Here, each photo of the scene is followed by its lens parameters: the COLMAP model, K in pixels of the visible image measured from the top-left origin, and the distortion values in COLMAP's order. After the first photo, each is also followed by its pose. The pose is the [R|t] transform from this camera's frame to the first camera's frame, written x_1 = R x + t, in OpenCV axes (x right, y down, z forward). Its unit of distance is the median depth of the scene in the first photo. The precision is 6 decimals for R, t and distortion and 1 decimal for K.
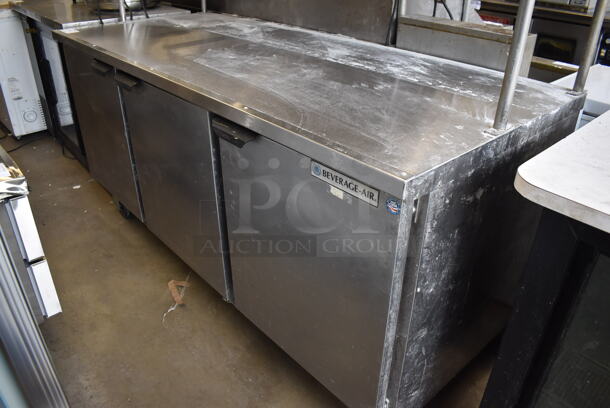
lens RADIAL K [[471.8, 0, 305.0], [0, 471.8, 204.0], [0, 0, 1]] dist [-0.095286, 0.009660]
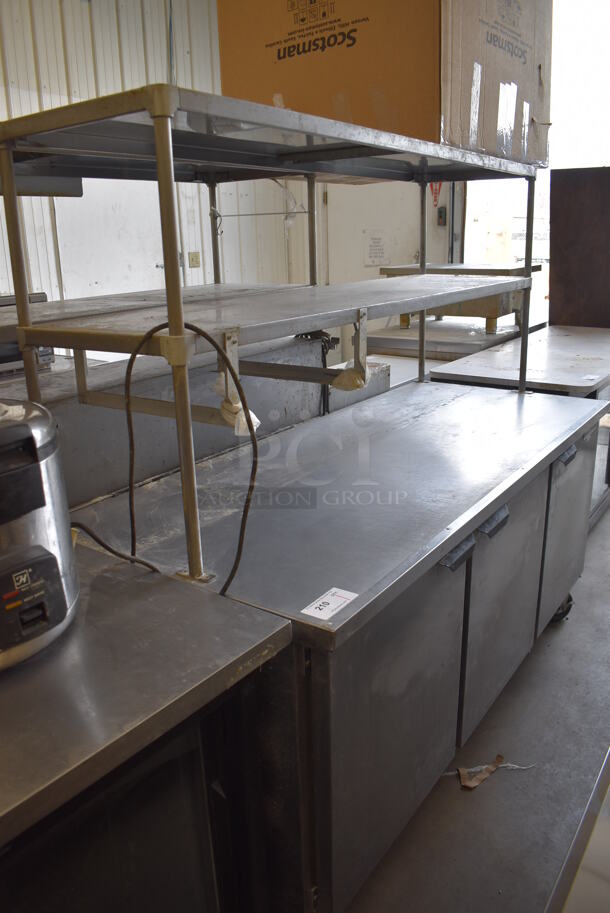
lens RADIAL K [[706.2, 0, 305.0], [0, 706.2, 456.5], [0, 0, 1]] dist [-0.095286, 0.009660]
pose [[-0.224599, -0.289558, 0.930436, -1.541435], [0.508022, 0.780009, 0.365376, -1.053350], [-0.831546, 0.554745, -0.028088, 1.420278]]
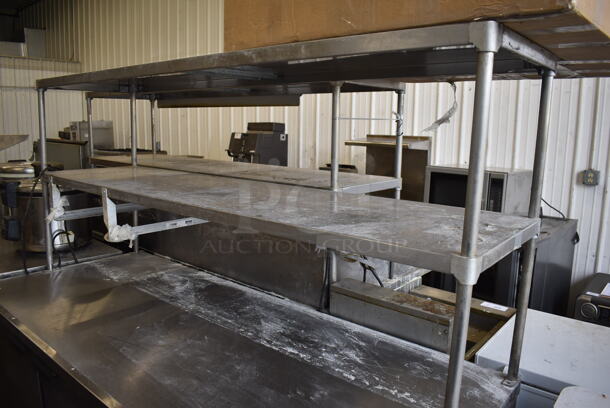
lens RADIAL K [[471.8, 0, 305.0], [0, 471.8, 204.0], [0, 0, 1]] dist [-0.095286, 0.009660]
pose [[0.990594, -0.015964, 0.135897, 0.011875], [0.061563, 0.938968, -0.338450, -0.272134], [-0.122200, 0.343633, 0.931119, -0.021450]]
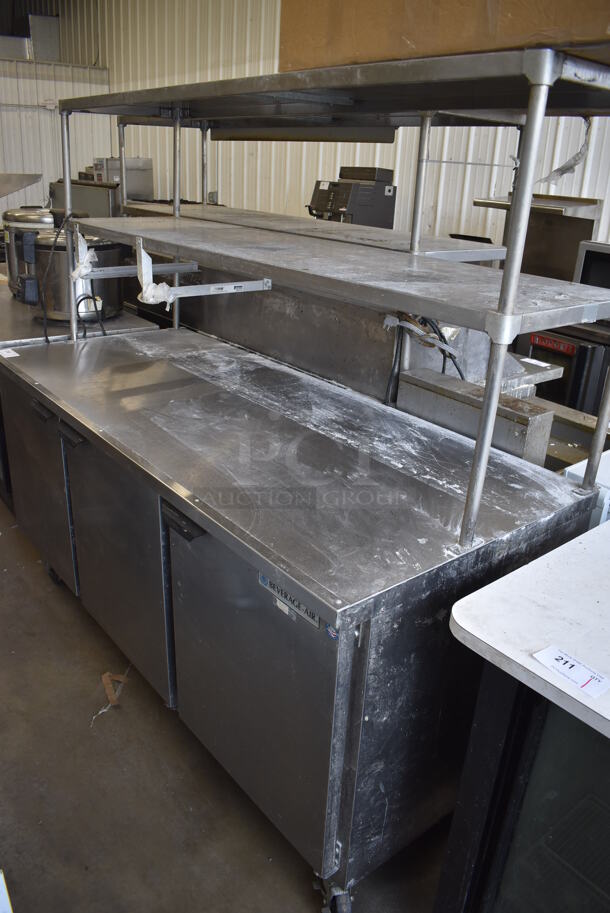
lens RADIAL K [[706.2, 0, 305.0], [0, 706.2, 456.5], [0, 0, 1]] dist [-0.095286, 0.009660]
pose [[0.997974, 0.054046, -0.033572, 0.100345], [-0.057872, 0.990341, -0.126000, -0.102552], [0.026438, 0.127688, 0.991462, -0.294471]]
